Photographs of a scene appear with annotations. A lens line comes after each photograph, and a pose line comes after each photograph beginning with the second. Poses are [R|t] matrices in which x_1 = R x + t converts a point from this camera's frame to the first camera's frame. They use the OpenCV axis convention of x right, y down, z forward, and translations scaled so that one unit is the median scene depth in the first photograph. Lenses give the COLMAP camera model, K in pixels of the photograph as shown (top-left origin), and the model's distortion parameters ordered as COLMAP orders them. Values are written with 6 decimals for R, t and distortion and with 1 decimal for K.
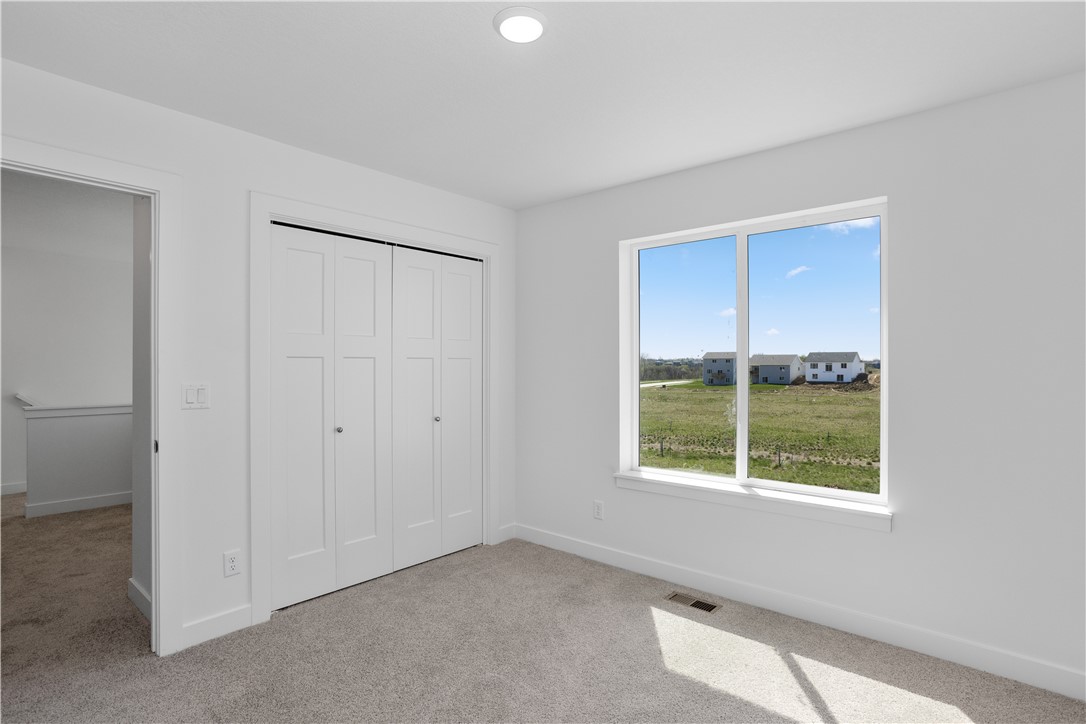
lens RADIAL K [[543.6, 0, 543.9], [0, 543.6, 372.7], [0, 0, 1]] dist [-0.010218, 0.000464]
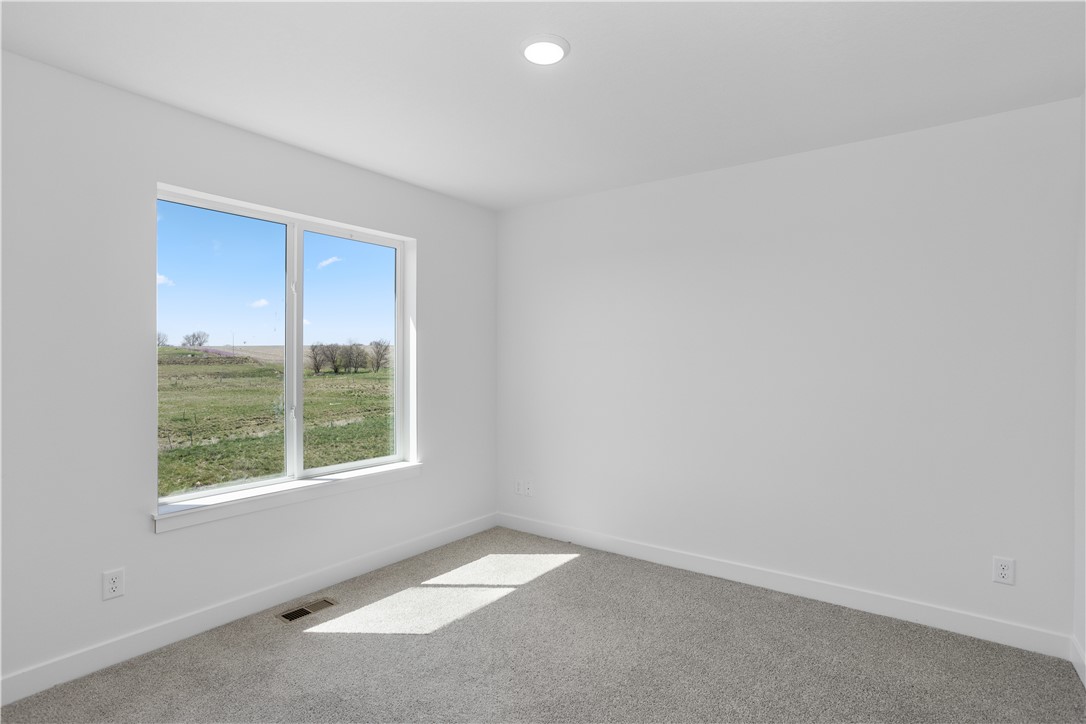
lens RADIAL K [[543.6, 0, 543.9], [0, 543.6, 372.7], [0, 0, 1]] dist [-0.010218, 0.000464]
pose [[-0.066580, -0.024369, 0.997483, -2.165890], [0.011710, 0.999614, 0.025203, -0.025698], [-0.997712, 0.013359, -0.066269, 2.051735]]
